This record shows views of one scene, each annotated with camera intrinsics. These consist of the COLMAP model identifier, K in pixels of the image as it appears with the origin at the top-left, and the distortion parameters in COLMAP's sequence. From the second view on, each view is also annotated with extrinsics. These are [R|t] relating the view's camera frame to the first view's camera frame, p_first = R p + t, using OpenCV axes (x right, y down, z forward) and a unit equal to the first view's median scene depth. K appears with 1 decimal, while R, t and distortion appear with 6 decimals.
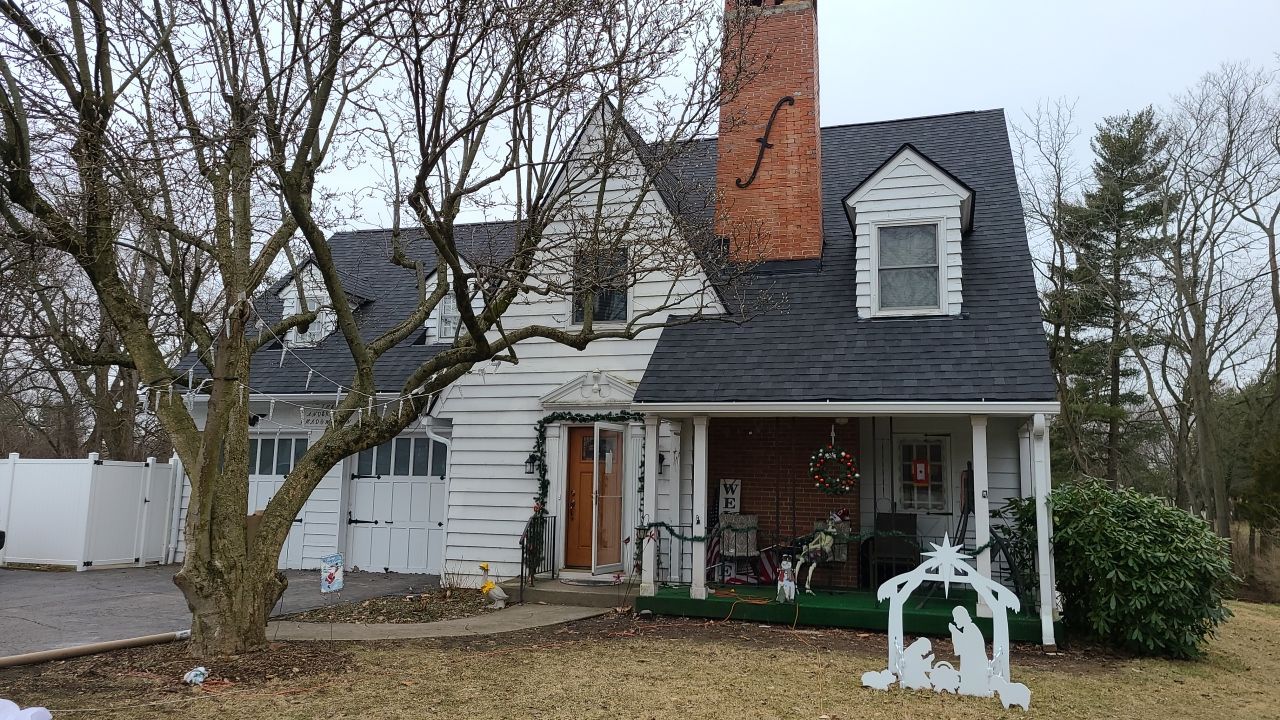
lens RADIAL K [[939.5, 0, 641.7], [0, 939.5, 363.9], [0, 0, 1]] dist [0.024615, 0.003785]
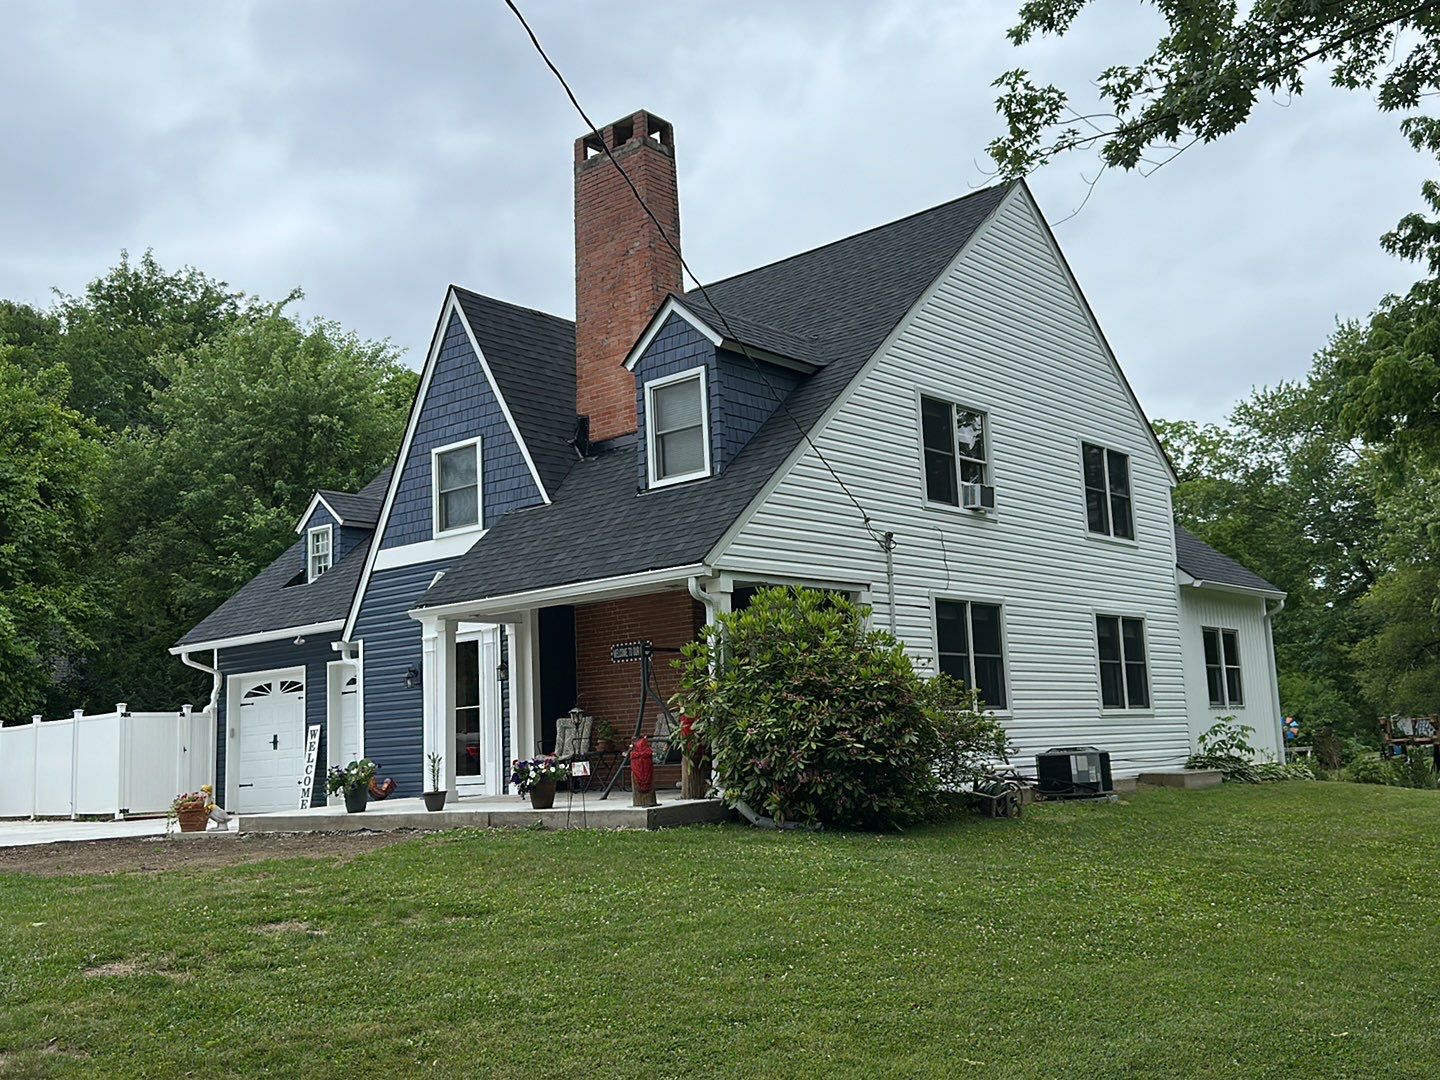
lens RADIAL K [[1391.1, 0, 719.1], [0, 1391.1, 542.5], [0, 0, 1]] dist [0.083212, 0.000000]
pose [[0.913089, -0.117468, -0.390474, 0.796571], [0.111676, 0.993033, -0.037595, 0.058350], [0.392169, -0.009279, 0.919846, -0.210507]]
